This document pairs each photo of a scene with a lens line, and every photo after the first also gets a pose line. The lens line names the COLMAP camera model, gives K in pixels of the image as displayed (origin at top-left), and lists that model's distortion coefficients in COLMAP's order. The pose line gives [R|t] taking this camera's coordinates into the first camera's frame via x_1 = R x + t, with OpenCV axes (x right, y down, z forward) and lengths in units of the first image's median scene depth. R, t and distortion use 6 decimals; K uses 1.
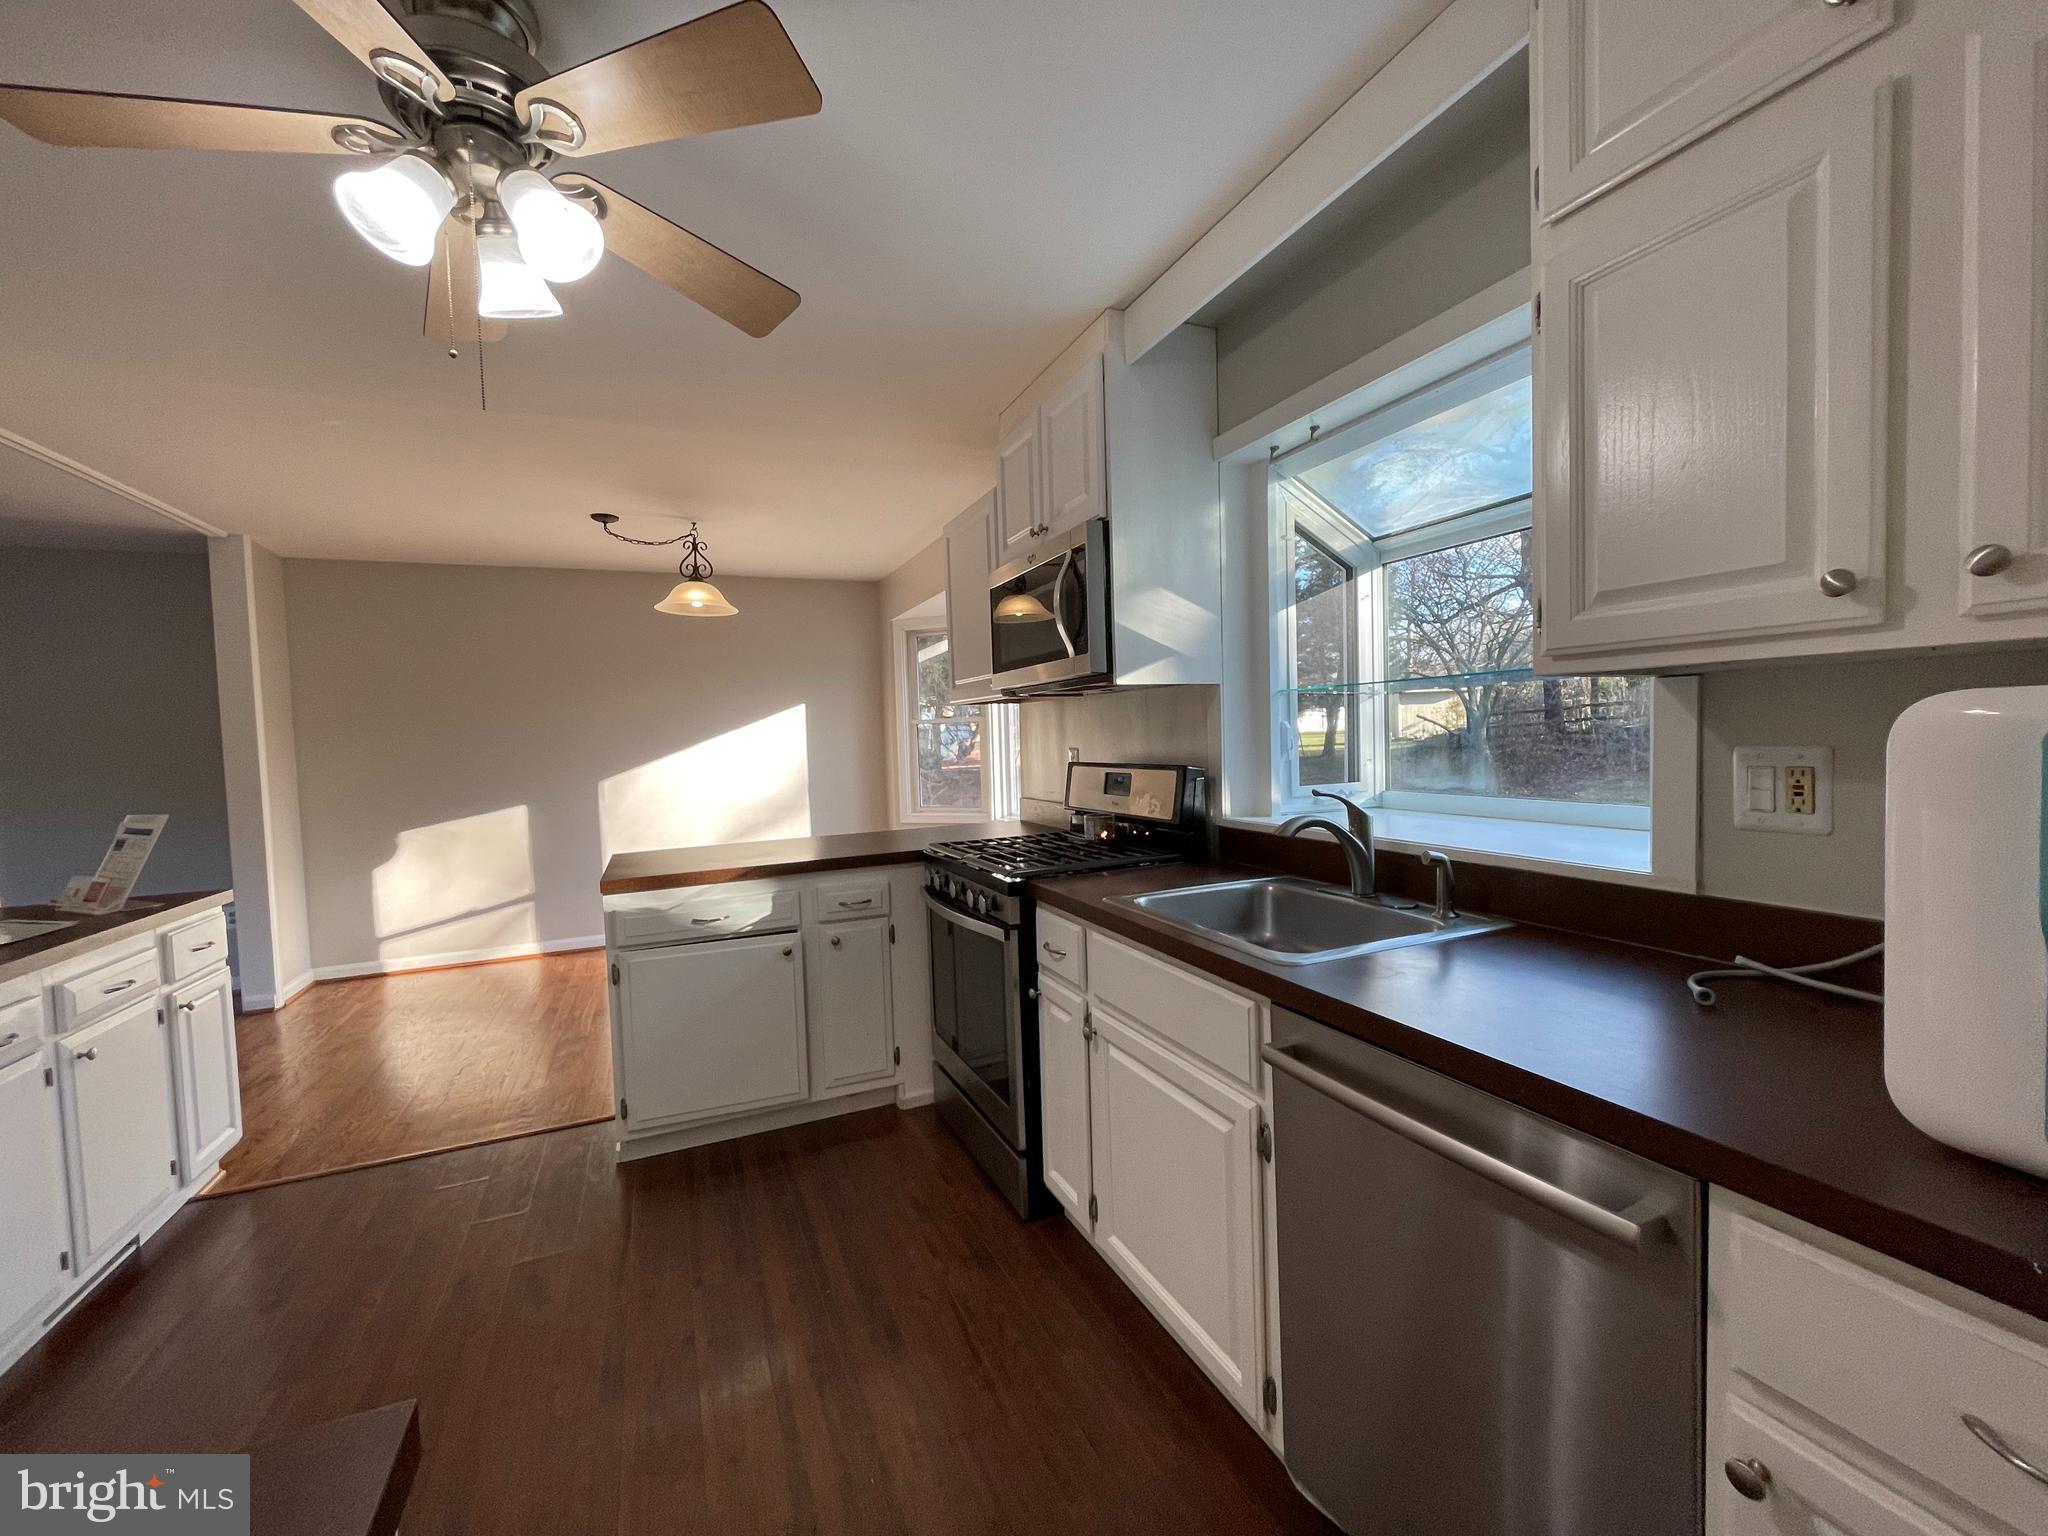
lens RADIAL K [[829.7, 0, 1018.9], [0, 829.7, 768.8], [0, 0, 1]] dist [-0.000791, 0.000044]
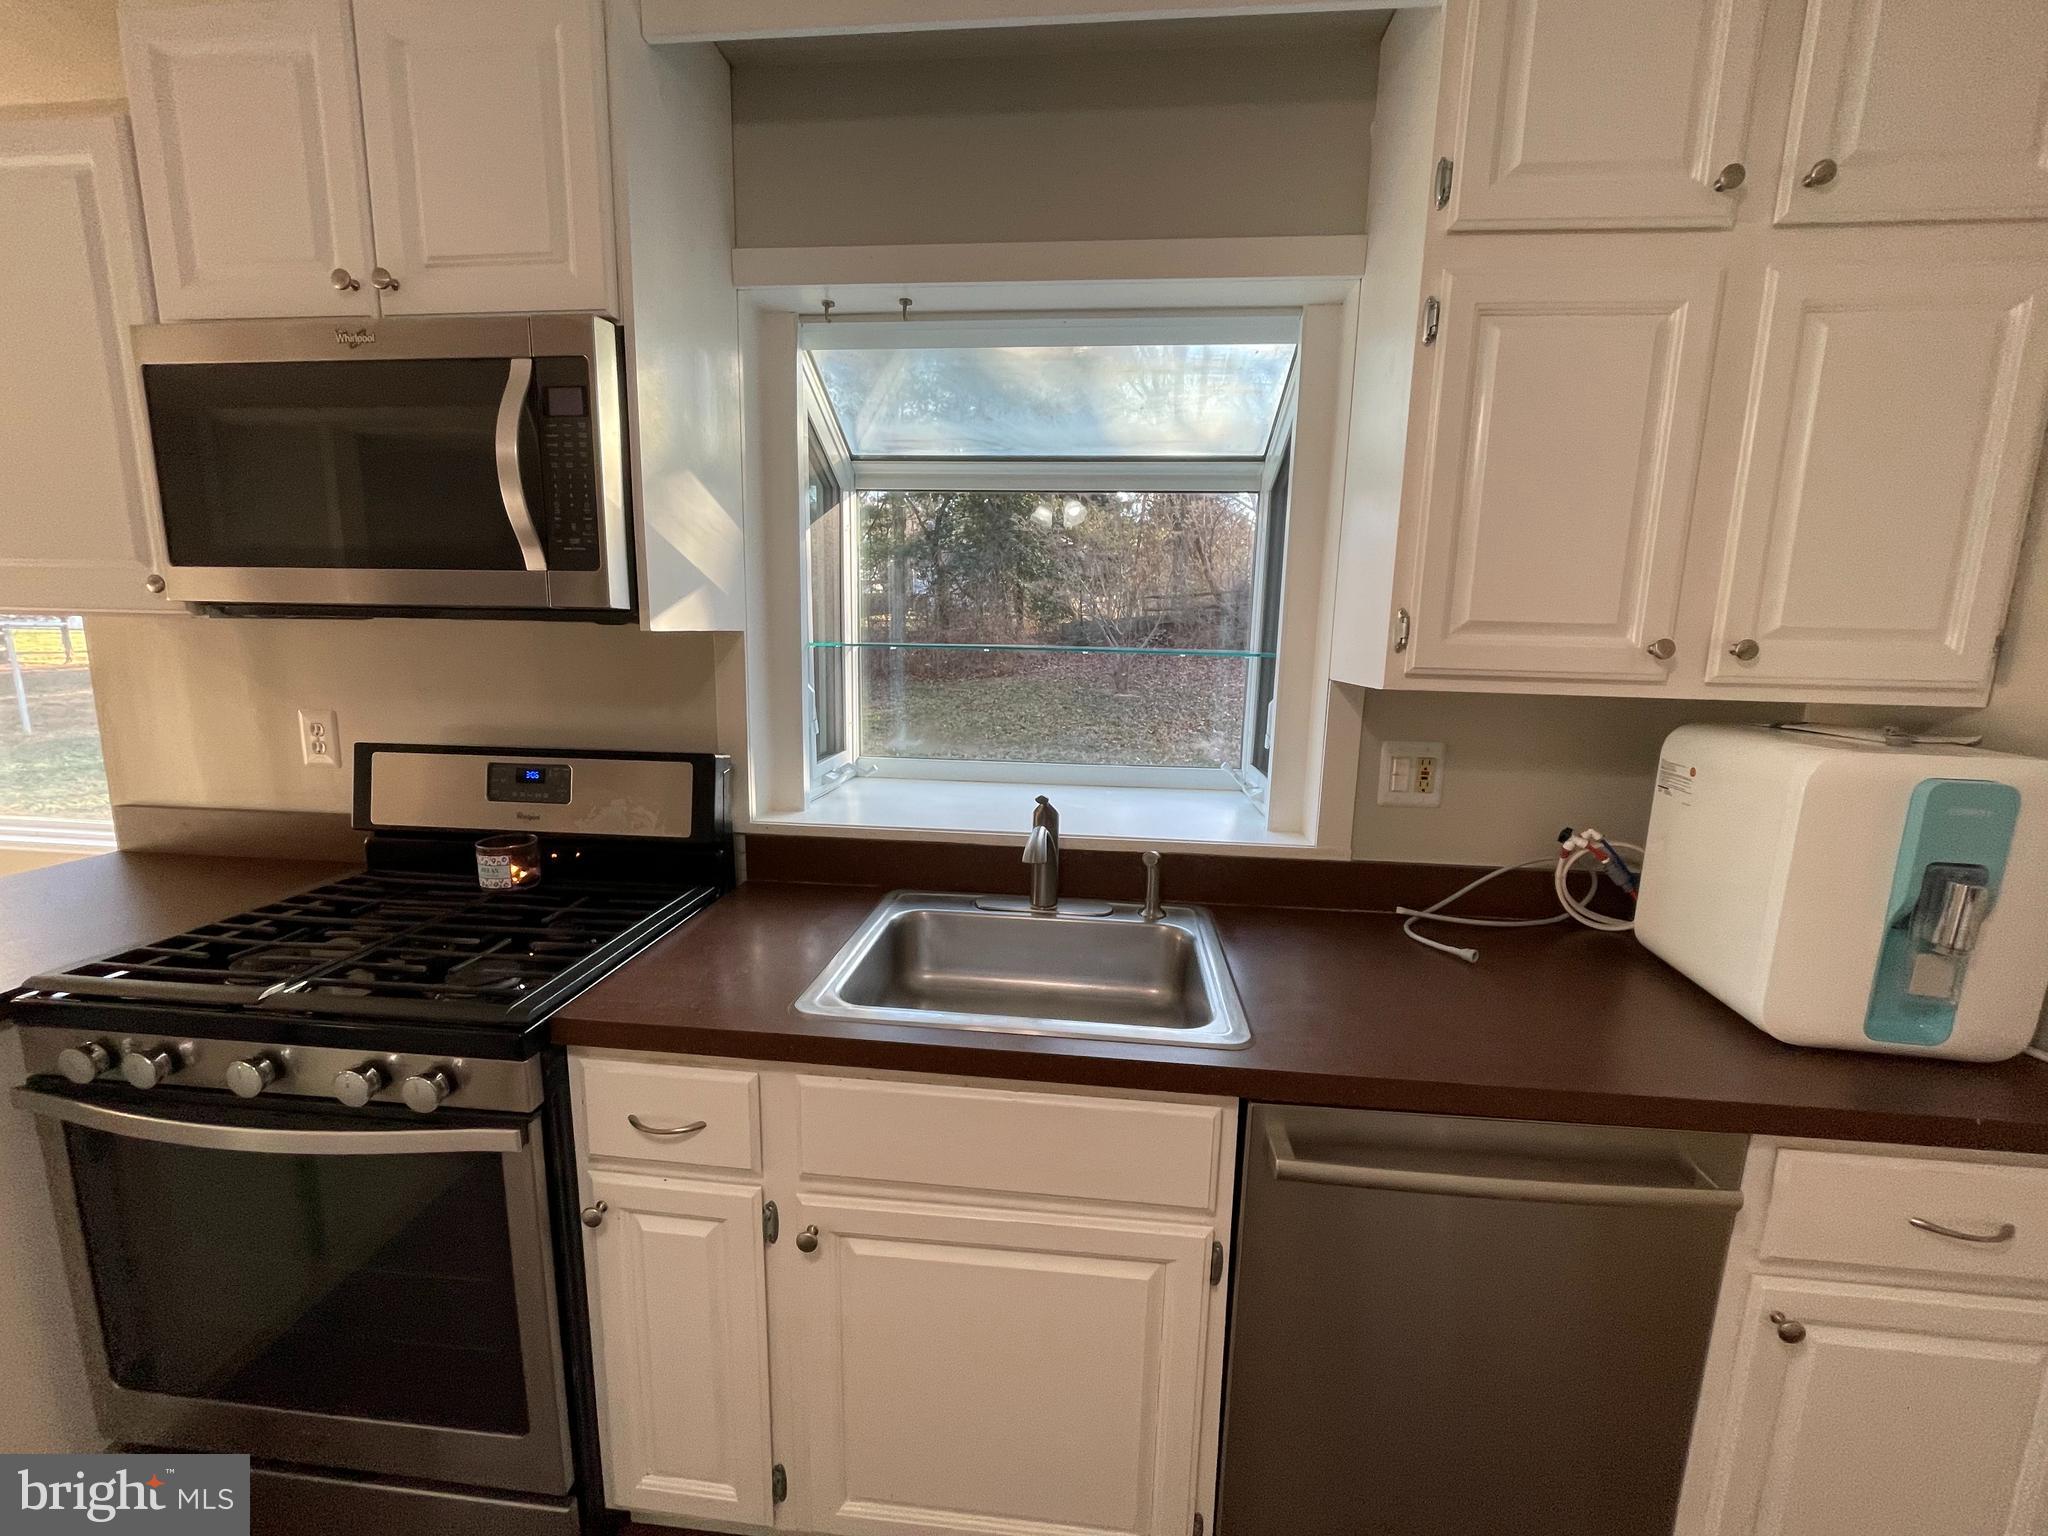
lens RADIAL K [[829.7, 0, 1022.6], [0, 829.7, 765.7], [0, 0, 1]] dist [-0.000791, 0.000044]
pose [[0.484930, -0.105768, 0.868134, -0.270411], [0.002351, 0.992814, 0.119645, -0.078583], [-0.874550, -0.055979, 0.481694, 0.489812]]
